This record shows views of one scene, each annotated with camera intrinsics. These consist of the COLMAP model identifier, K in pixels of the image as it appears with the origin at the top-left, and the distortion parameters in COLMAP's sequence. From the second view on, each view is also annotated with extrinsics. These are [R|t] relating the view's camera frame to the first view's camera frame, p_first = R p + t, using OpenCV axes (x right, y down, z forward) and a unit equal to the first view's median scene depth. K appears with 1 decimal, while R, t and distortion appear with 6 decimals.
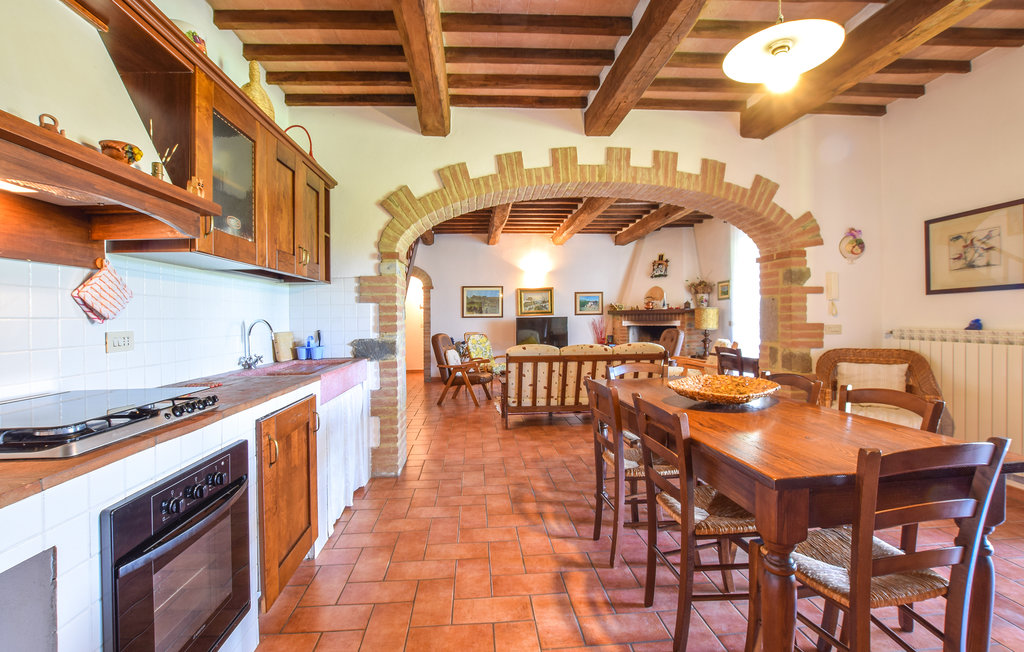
lens RADIAL K [[468.4, 0, 508.6], [0, 468.4, 321.4], [0, 0, 1]] dist [-0.010665, 0.001647]
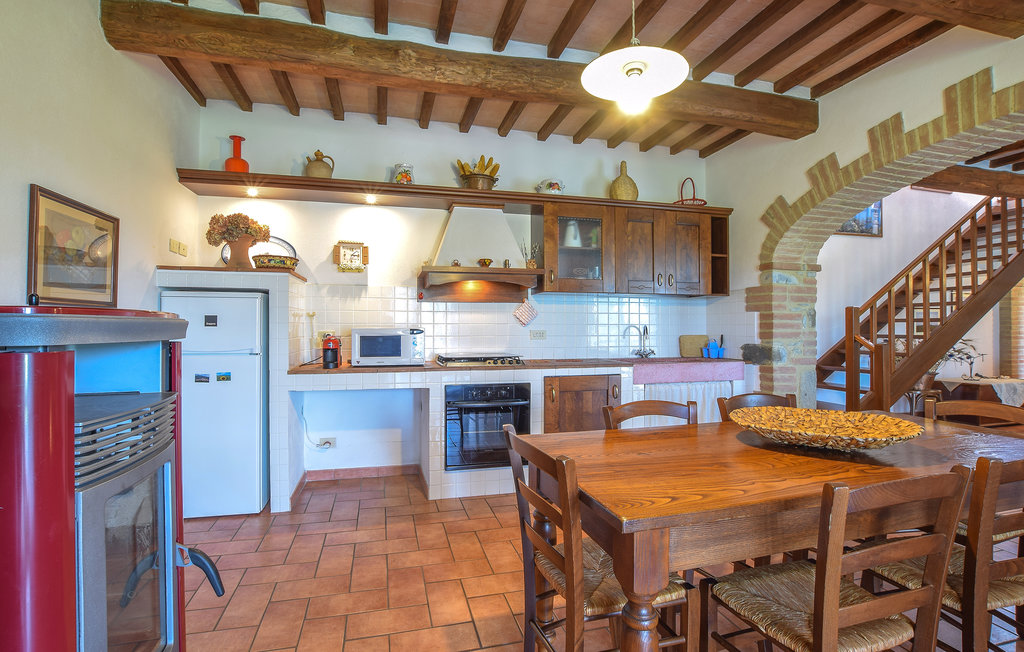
lens RADIAL K [[468.4, 0, 511.9], [0, 468.4, 325.1], [0, 0, 1]] dist [-0.010665, 0.001647]
pose [[0.199932, 0.014157, -0.979708, 0.660678], [-0.012971, 0.999846, 0.011801, -0.012623], [0.979724, 0.010348, 0.200085, 0.223414]]
